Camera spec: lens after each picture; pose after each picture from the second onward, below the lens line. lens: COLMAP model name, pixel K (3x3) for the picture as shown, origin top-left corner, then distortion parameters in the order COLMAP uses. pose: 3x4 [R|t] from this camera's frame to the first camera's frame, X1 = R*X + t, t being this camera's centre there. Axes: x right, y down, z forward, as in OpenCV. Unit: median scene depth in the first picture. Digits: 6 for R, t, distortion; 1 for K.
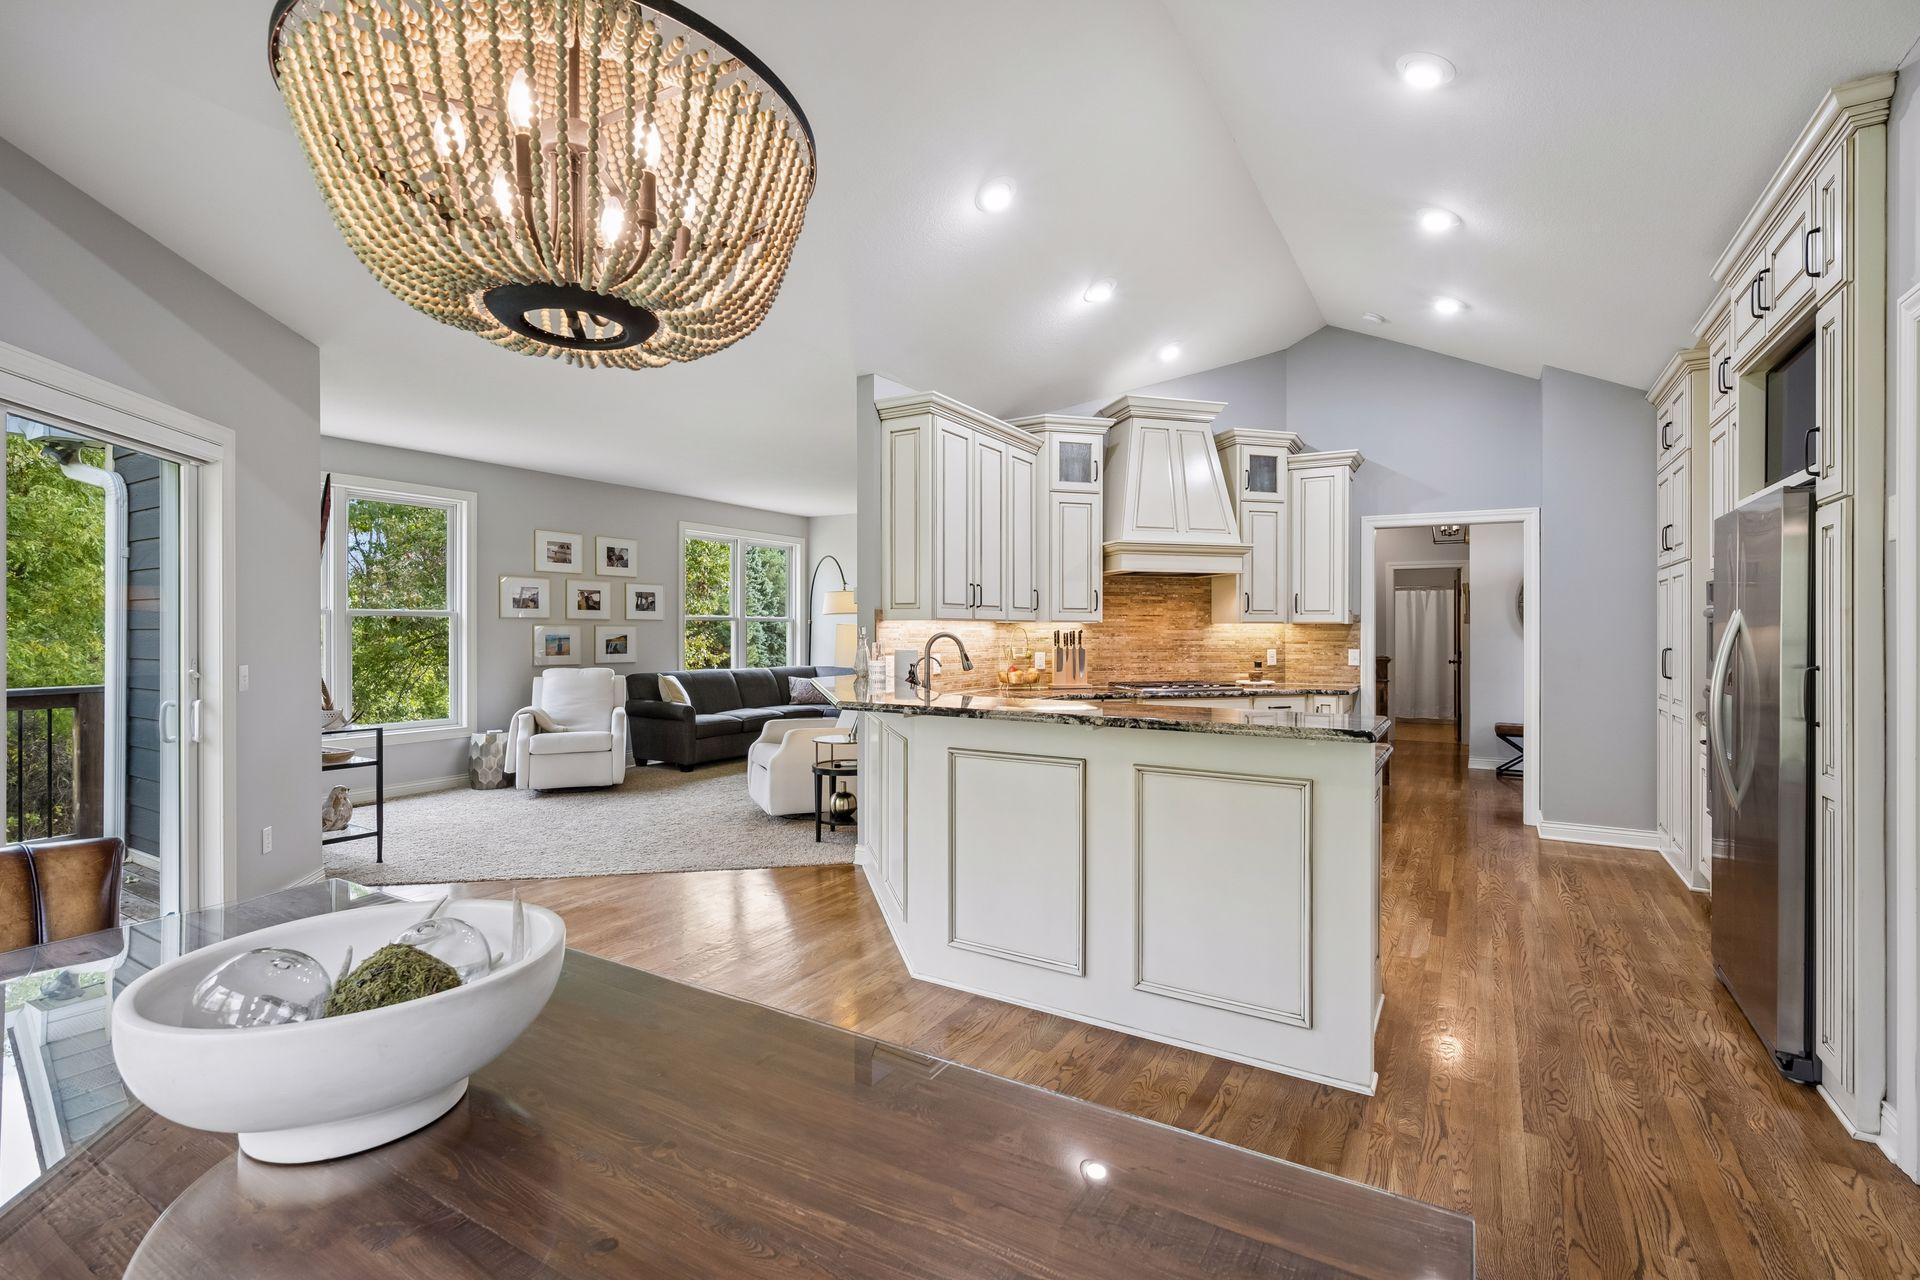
lens RADIAL K [[879.5, 0, 945.9], [0, 879.5, 628.6], [0, 0, 1]] dist [-0.001907, 0.002180]
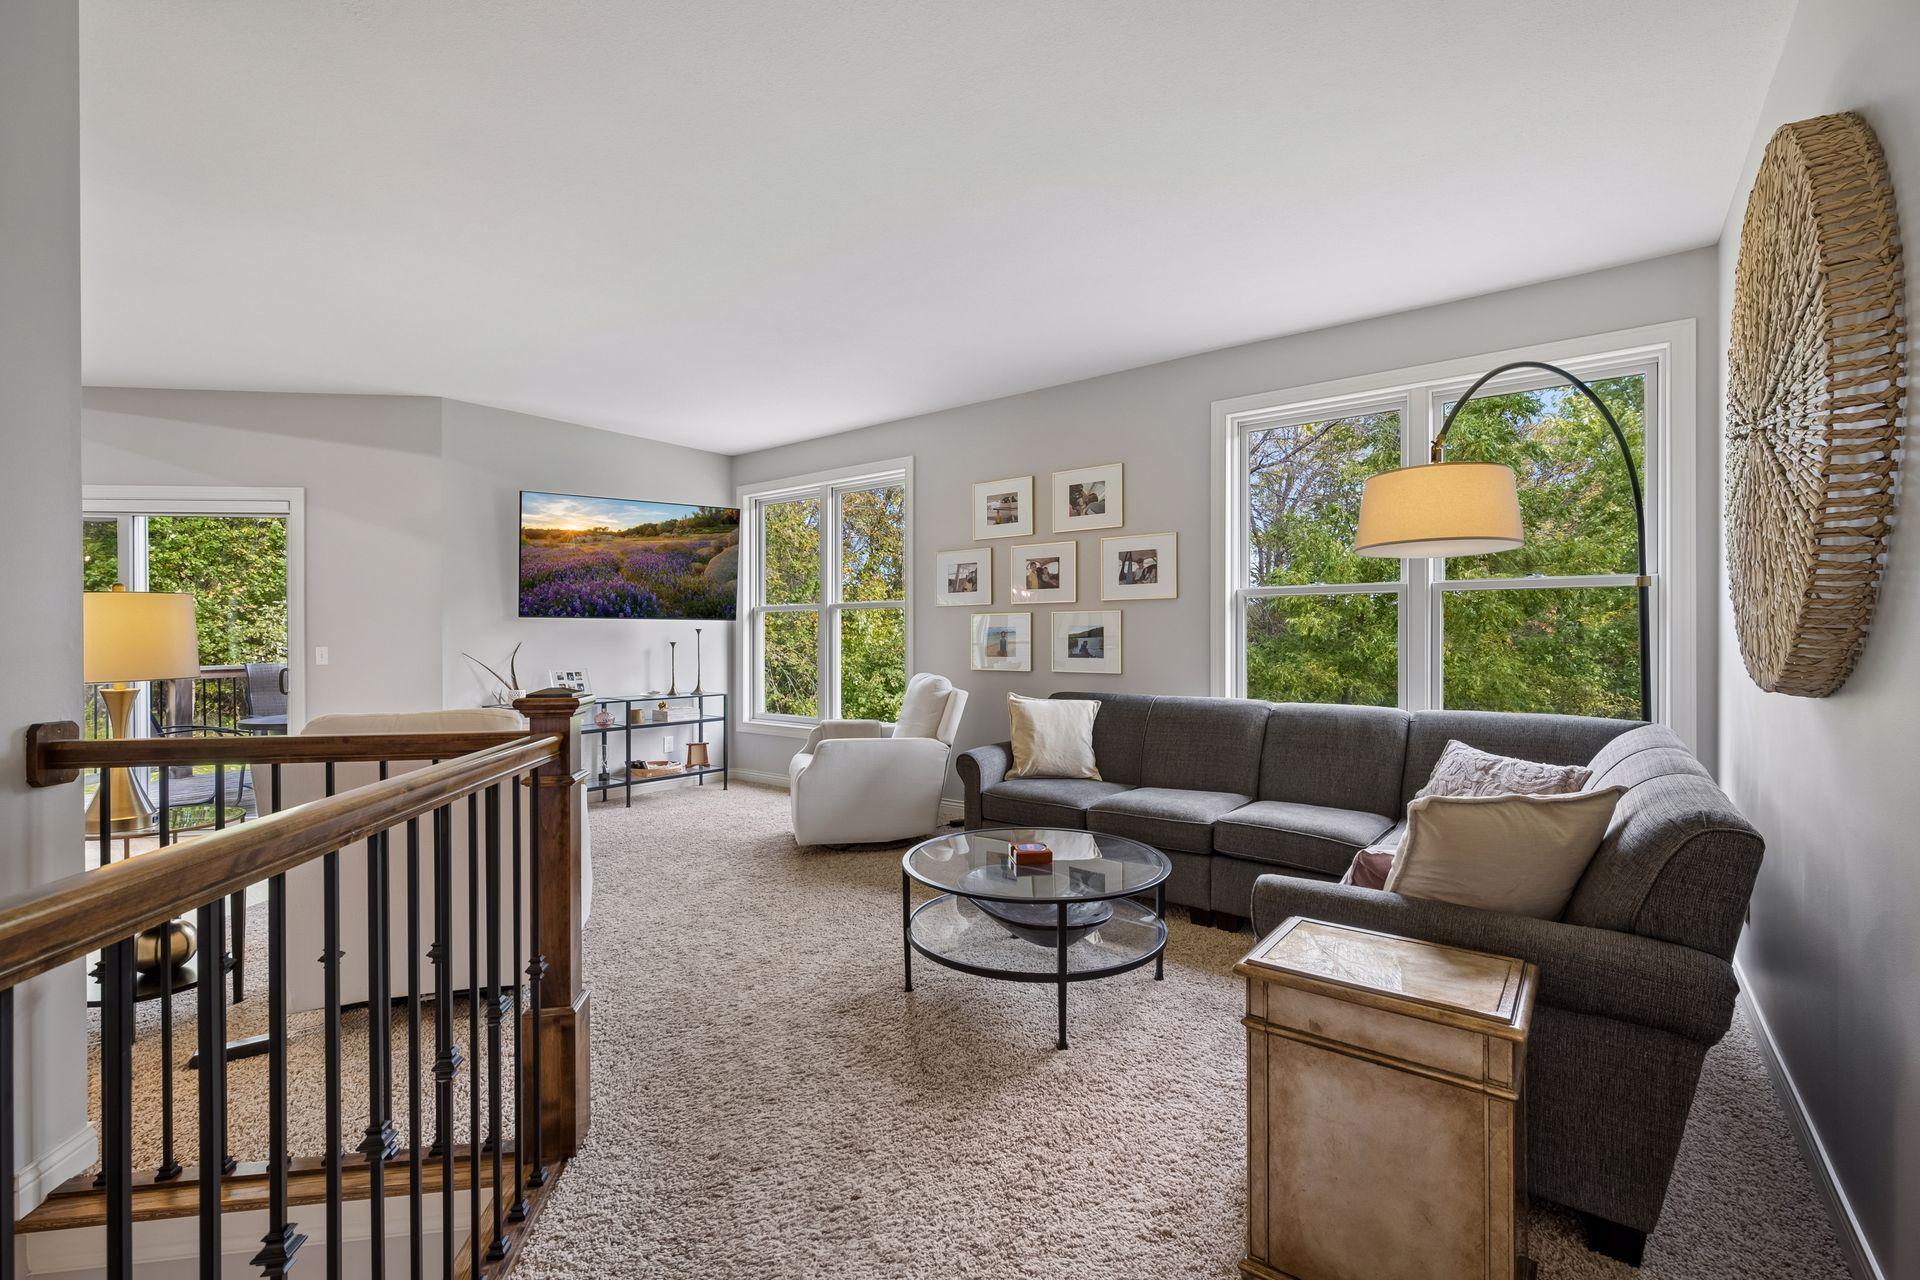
lens RADIAL K [[828.2, 0, 954.8], [0, 828.2, 627.4], [0, 0, 1]] dist [-0.004880, -0.000145]
pose [[-0.108575, -0.017592, -0.993933, 0.312244], [-0.002778, 0.999845, -0.017393, 0.027371], [0.994084, 0.000872, -0.108607, 1.481273]]
